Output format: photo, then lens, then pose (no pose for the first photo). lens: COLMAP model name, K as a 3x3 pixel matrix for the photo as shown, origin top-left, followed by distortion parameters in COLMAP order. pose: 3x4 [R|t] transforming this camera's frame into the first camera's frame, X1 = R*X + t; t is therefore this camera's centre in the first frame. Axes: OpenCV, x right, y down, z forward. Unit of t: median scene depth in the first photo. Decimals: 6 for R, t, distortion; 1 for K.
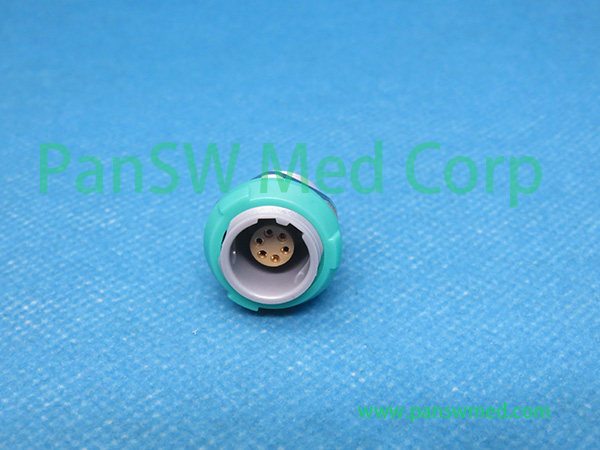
lens RADIAL K [[837.9, 0, 298.6], [0, 837.9, 193.1], [0, 0, 1]] dist [-0.097906, 0.017995]
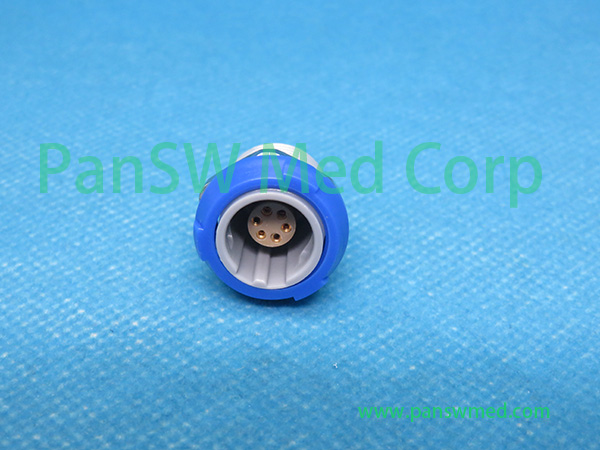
lens RADIAL K [[837.9, 0, 298.6], [0, 837.9, 193.1], [0, 0, 1]] dist [-0.097906, 0.017995]
pose [[0.998271, 0.058719, 0.002510, -0.162843], [-0.058768, 0.997799, 0.030725, -0.034688], [-0.000701, -0.030819, 0.999525, 0.124865]]
